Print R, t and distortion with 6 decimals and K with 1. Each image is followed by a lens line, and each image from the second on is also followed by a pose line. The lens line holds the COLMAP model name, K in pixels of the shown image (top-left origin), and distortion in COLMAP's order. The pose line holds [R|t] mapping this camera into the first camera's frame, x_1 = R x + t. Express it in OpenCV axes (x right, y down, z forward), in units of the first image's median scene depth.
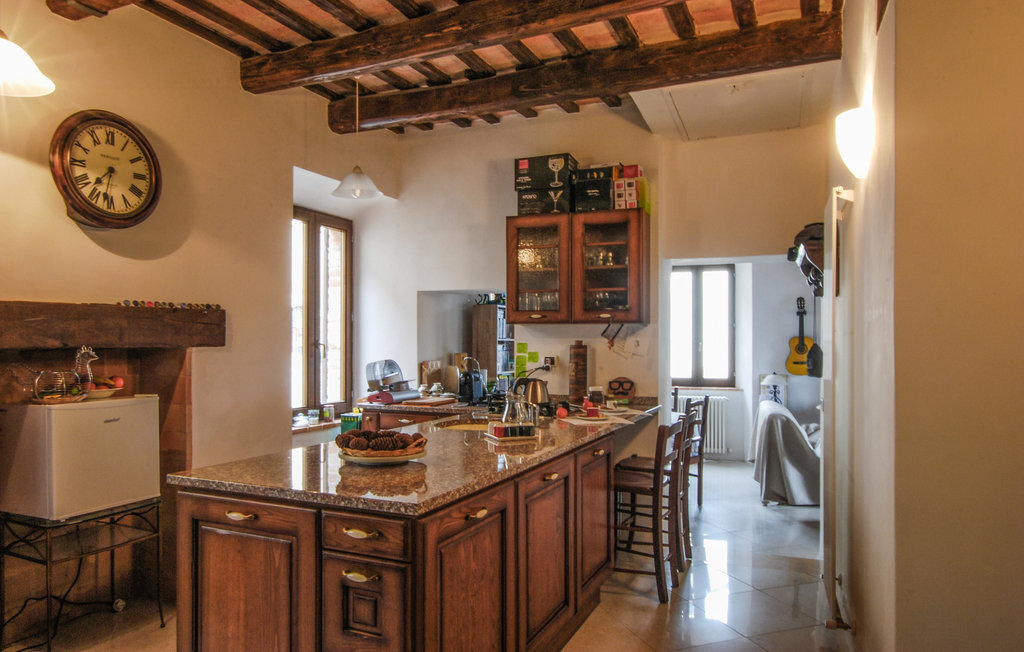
lens RADIAL K [[667.9, 0, 512.4], [0, 667.9, 336.6], [0, 0, 1]] dist [-0.012395, 0.016331]
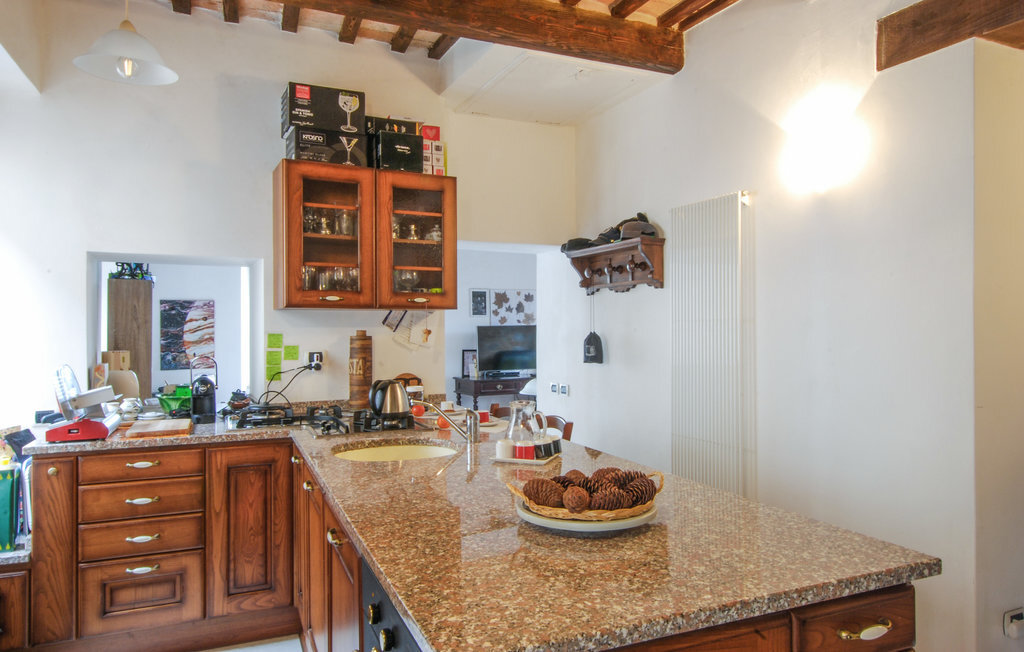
lens RADIAL K [[667.9, 0, 512.0], [0, 667.9, 324.6], [0, 0, 1]] dist [-0.012395, 0.016331]
pose [[0.668033, -0.001403, 0.744130, -0.390357], [0.003520, 0.999993, -0.001275, 0.001011], [-0.744123, 0.003471, 0.668033, 0.346434]]
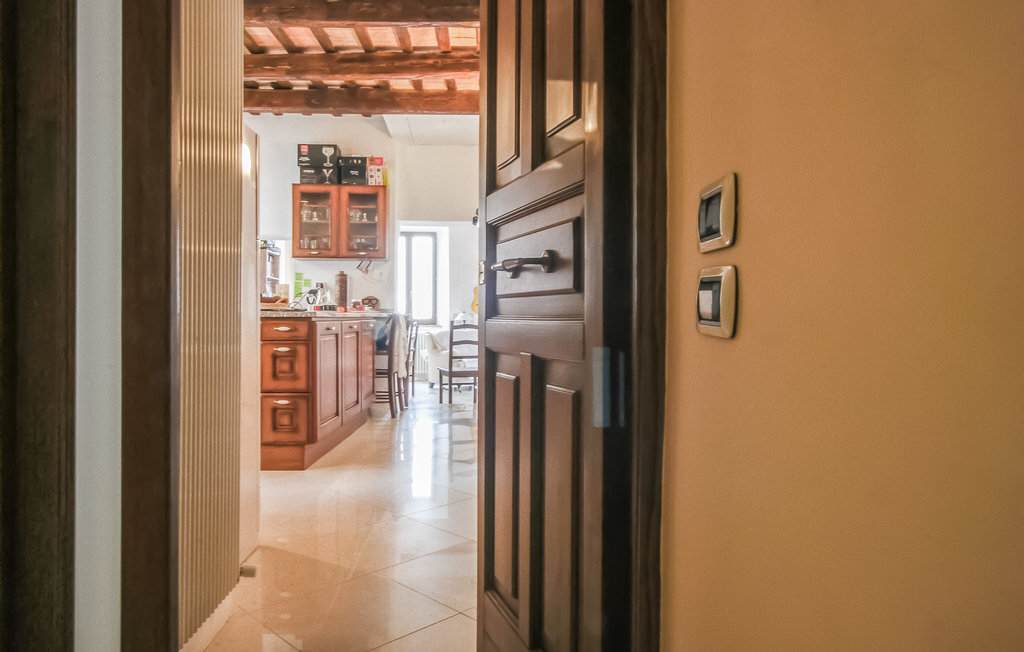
lens RADIAL K [[667.9, 0, 508.9], [0, 667.9, 317.0], [0, 0, 1]] dist [-0.012395, 0.016331]
pose [[0.903573, 0.003221, 0.428423, -0.208489], [-0.006257, 0.999964, 0.005678, 0.101150], [-0.428389, -0.007811, 0.903561, -0.523107]]
